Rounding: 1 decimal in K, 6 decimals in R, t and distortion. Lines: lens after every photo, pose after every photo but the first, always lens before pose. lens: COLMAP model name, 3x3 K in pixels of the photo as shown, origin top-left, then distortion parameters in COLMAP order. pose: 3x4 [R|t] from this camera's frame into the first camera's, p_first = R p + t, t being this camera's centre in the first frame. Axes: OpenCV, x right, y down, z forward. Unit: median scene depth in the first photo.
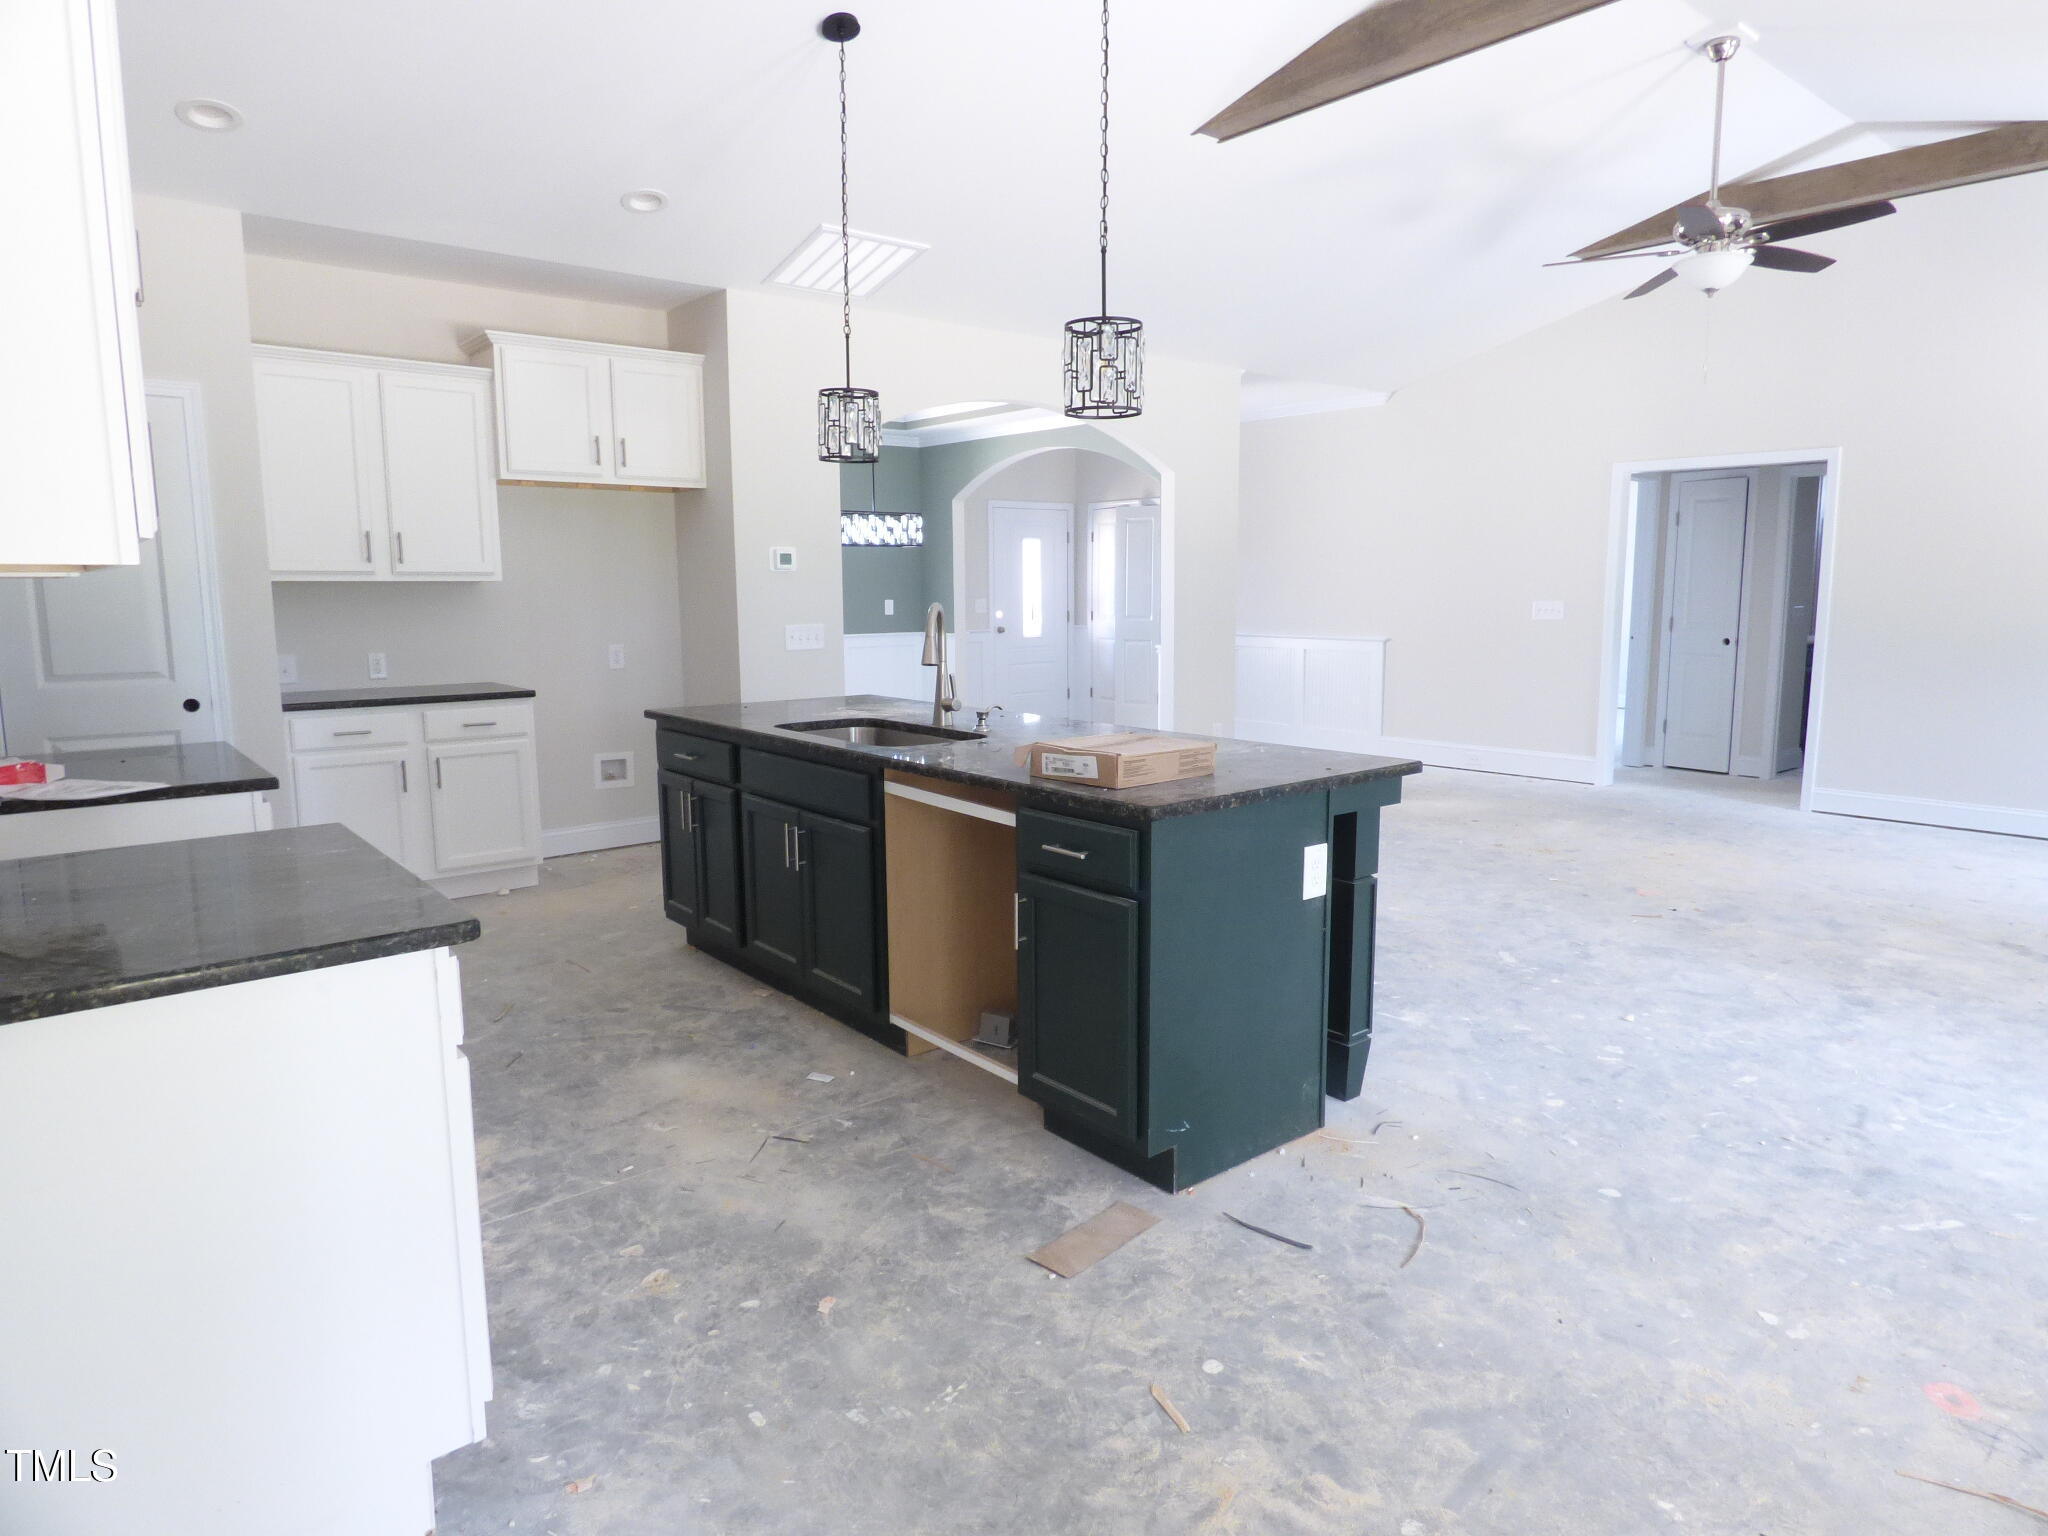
lens RADIAL K [[1223.9, 0, 1044.3], [0, 1223.9, 759.8], [0, 0, 1]] dist [0.001172, 0.000975]
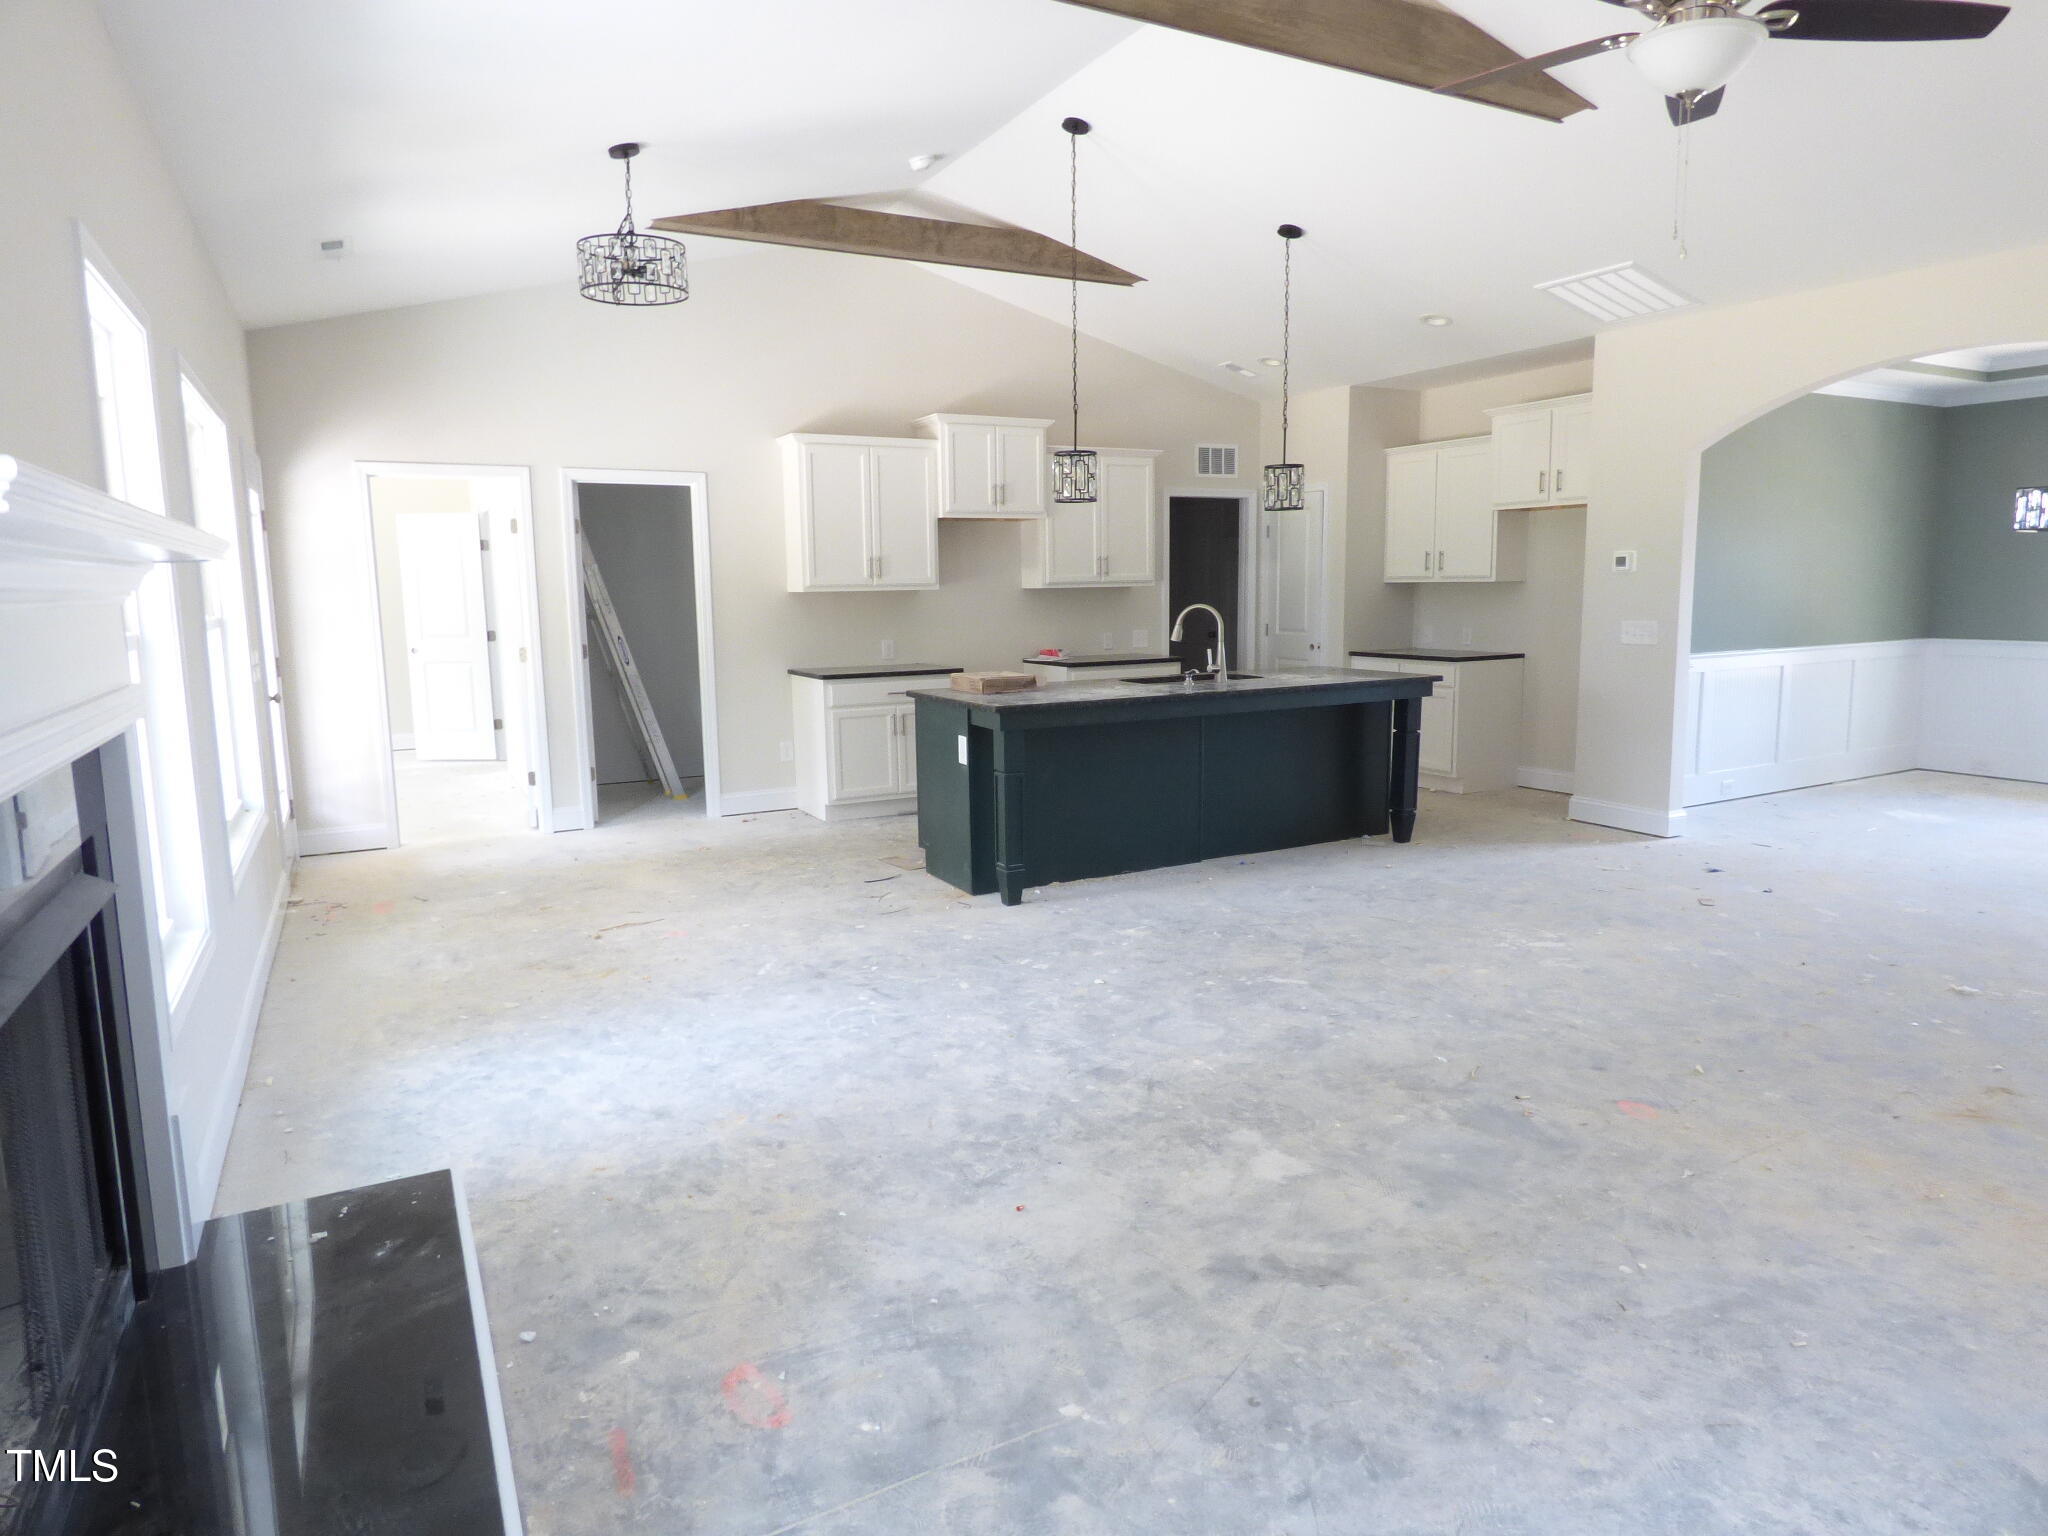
lens RADIAL K [[1223.9, 0, 1044.3], [0, 1223.9, 759.8], [0, 0, 1]] dist [0.001172, 0.000975]
pose [[-0.203612, 0.145161, -0.968231, 1.590624], [-0.120918, 0.977647, 0.172001, -0.184199], [0.971556, 0.152098, -0.181508, 1.146929]]
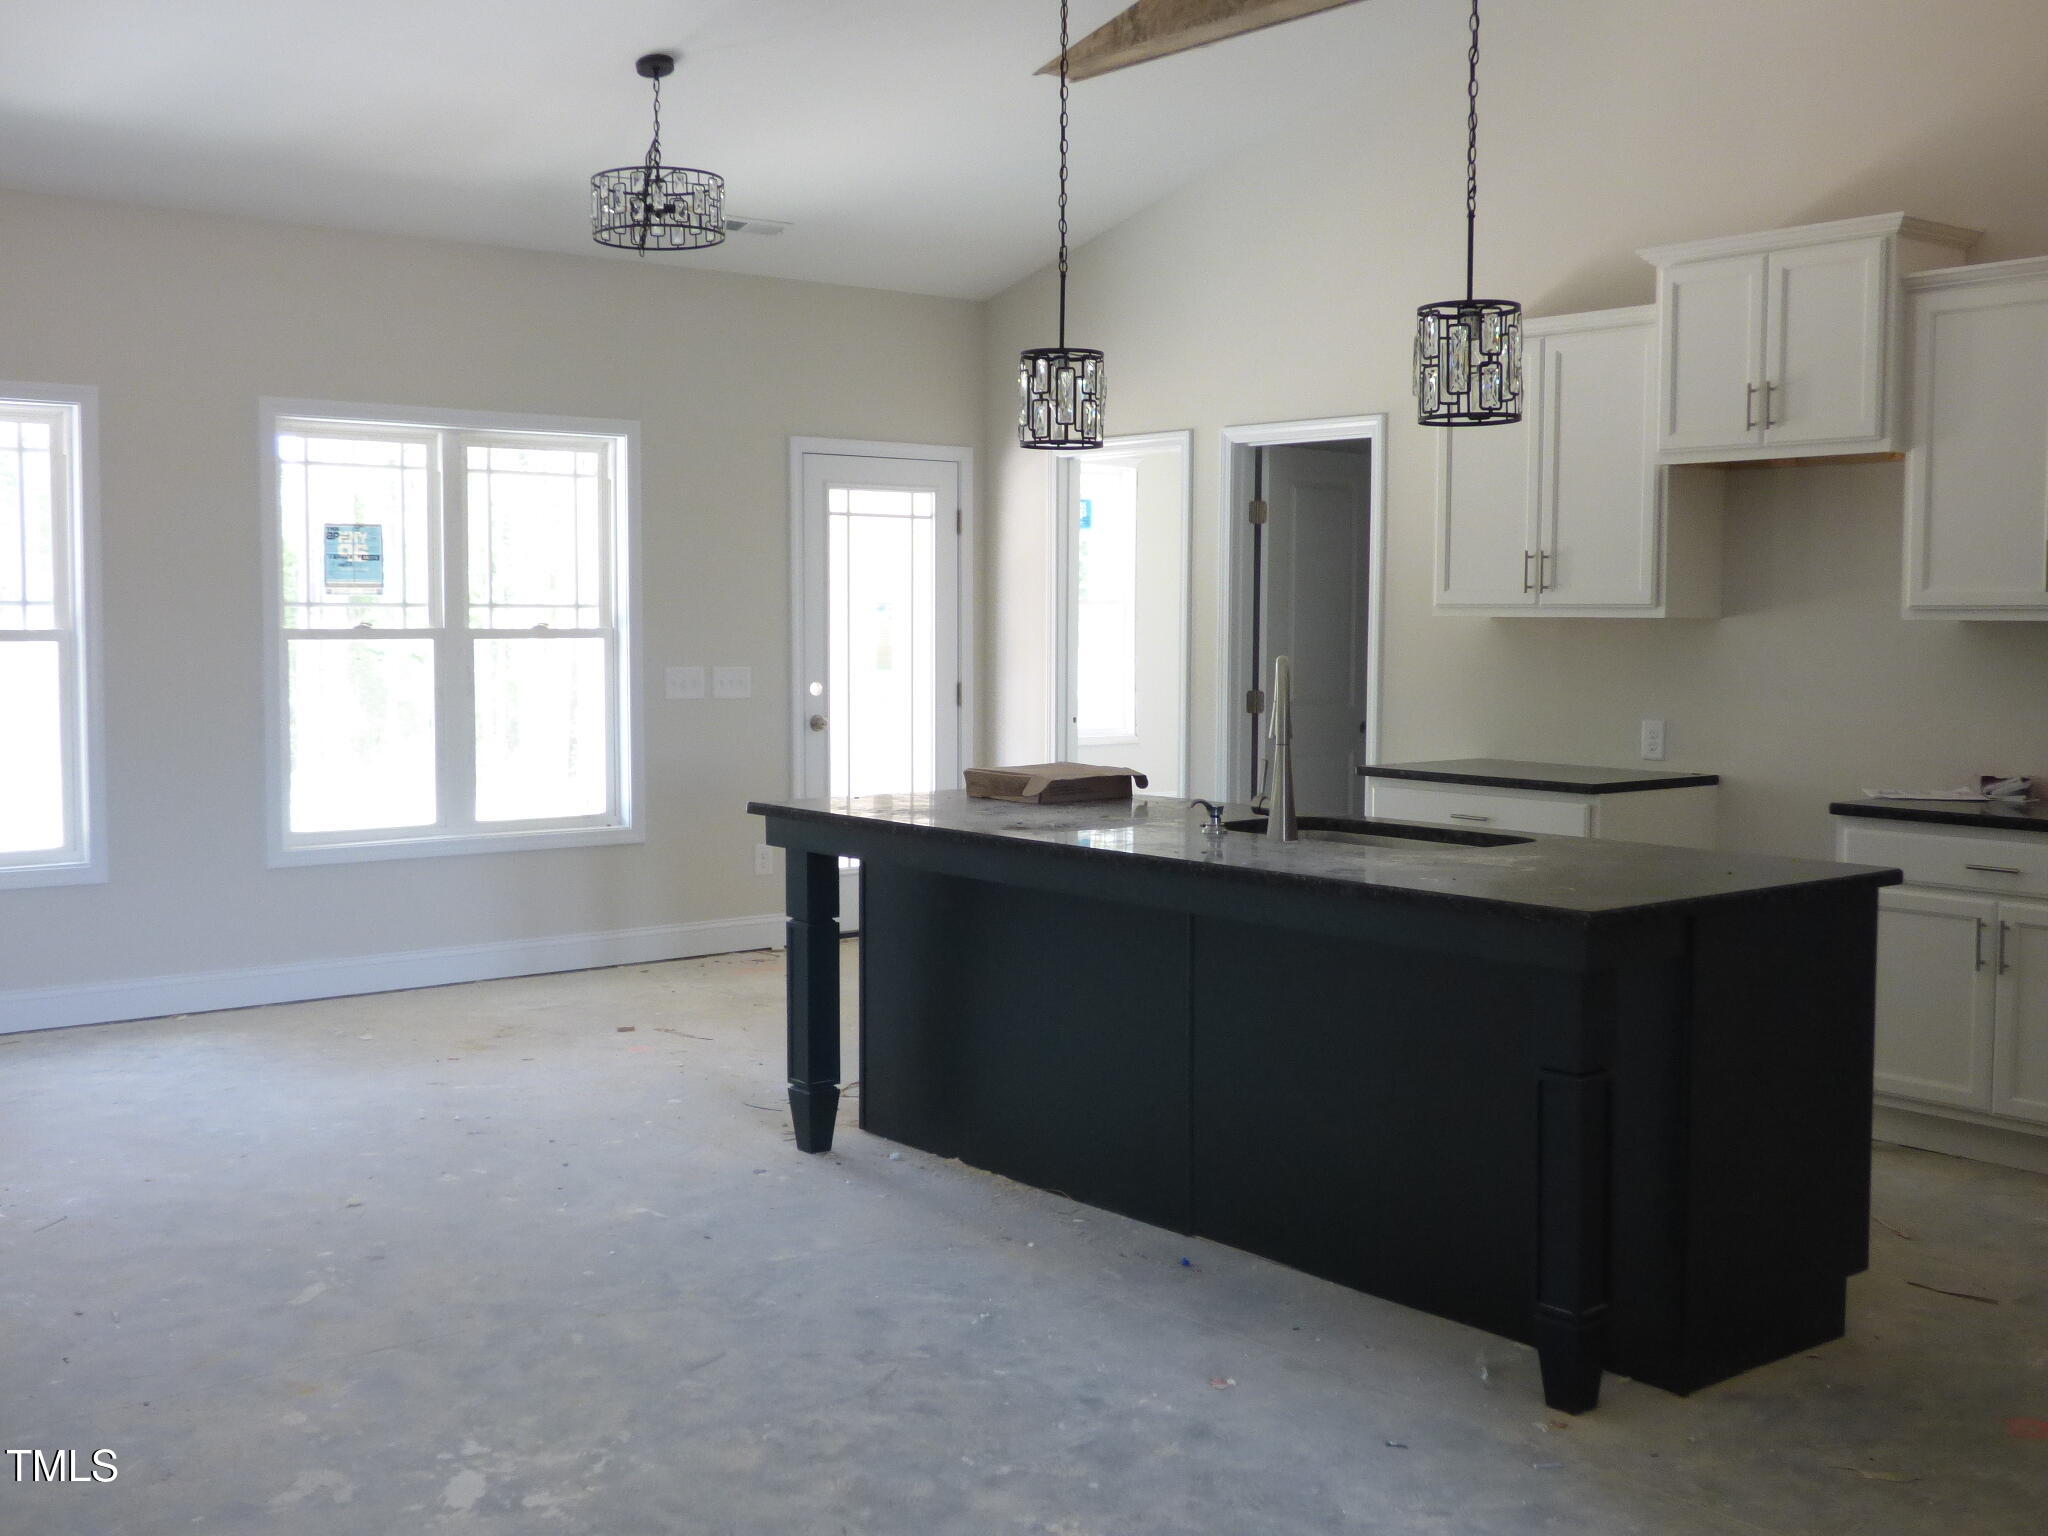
lens RADIAL K [[2132.1, 0, 1024.0], [0, 2132.1, 768.0], [0, 0, 1]] dist [-0.009401, -0.017941]
pose [[-0.999958, -0.001855, 0.008958, 0.054150], [0.000093, 0.977114, 0.212716, -0.333452], [-0.009148, 0.212708, -0.977073, 2.258856]]
